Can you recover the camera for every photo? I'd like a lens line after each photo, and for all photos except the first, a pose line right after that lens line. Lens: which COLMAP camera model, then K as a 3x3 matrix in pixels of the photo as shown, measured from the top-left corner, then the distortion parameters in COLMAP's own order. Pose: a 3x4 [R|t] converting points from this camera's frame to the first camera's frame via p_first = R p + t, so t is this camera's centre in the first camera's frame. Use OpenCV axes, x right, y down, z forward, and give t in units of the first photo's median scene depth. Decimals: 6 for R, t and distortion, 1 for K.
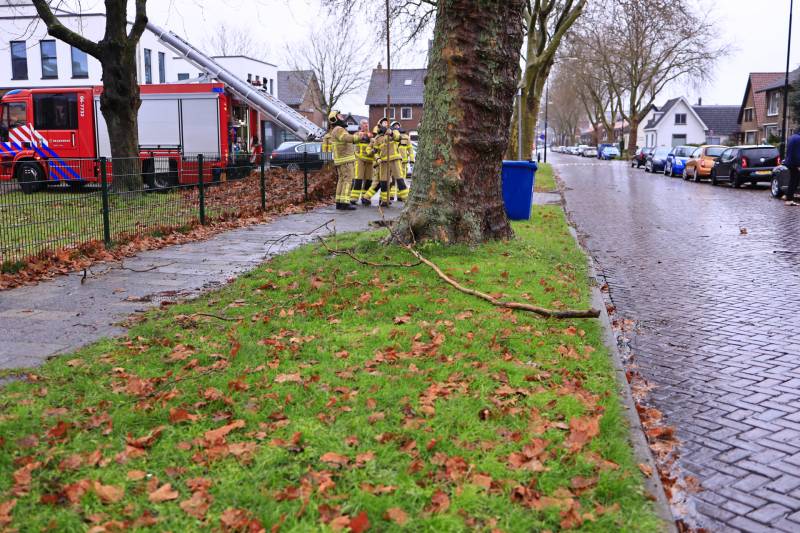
lens RADIAL K [[781.8, 0, 400.0], [0, 781.8, 266.5], [0, 0, 1]] dist [-0.014156, -0.002918]
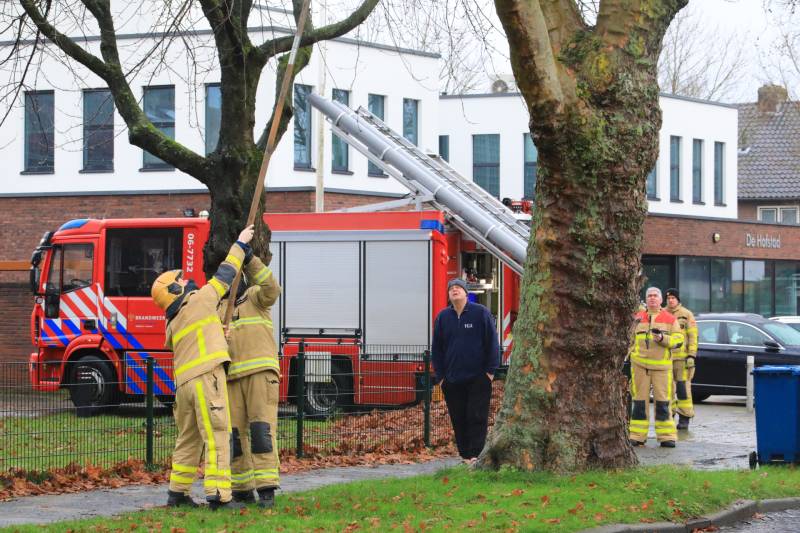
lens RADIAL K [[2703.0, 0, 400.0], [0, 2703.0, 266.5], [0, 0, 1]] dist [-0.108583, -1.278953]
pose [[0.941970, 0.001000, -0.335696, 0.424251], [-0.057000, 0.985951, -0.157007, 0.101275], [0.330822, 0.167031, 0.928793, -0.807923]]
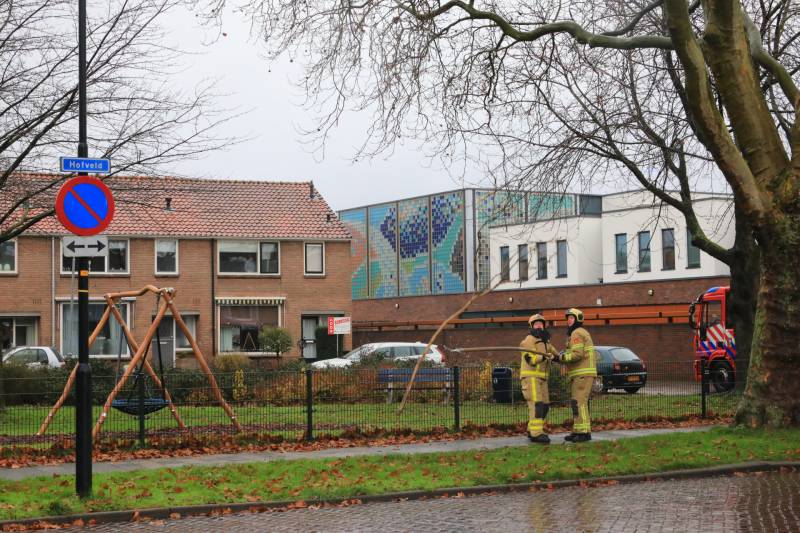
lens RADIAL K [[1377.3, 0, 414.8], [0, 1377.3, 267.6], [0, 0, 1]] dist [0.028772, 0.083334]
pose [[0.656303, -0.045351, -0.753134, 0.736032], [-0.103312, 0.983388, -0.149246, 0.056769], [0.747391, 0.175758, 0.640715, -0.506032]]
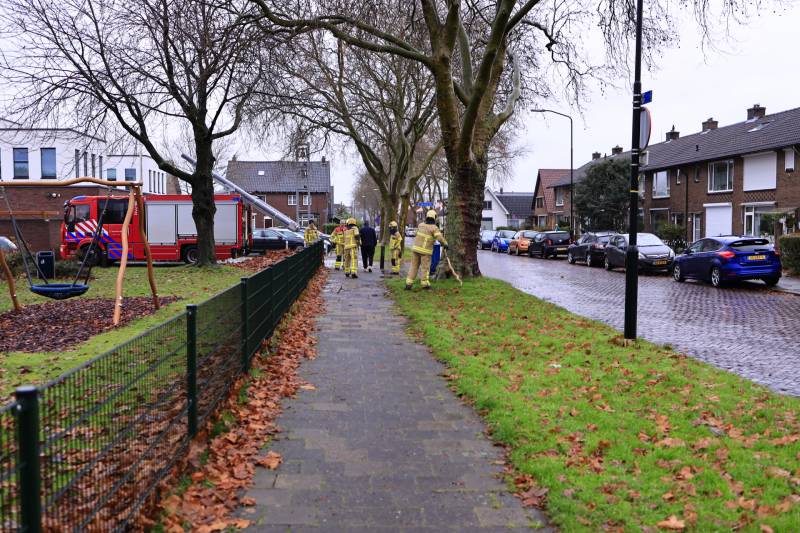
lens RADIAL K [[781.8, 0, 400.0], [0, 781.8, 266.5], [0, 0, 1]] dist [-0.014156, -0.002918]
pose [[0.969701, -0.014658, 0.243855, -0.367088], [0.038899, 0.994727, -0.094893, 0.081192], [-0.241178, 0.101504, 0.965158, -0.684980]]
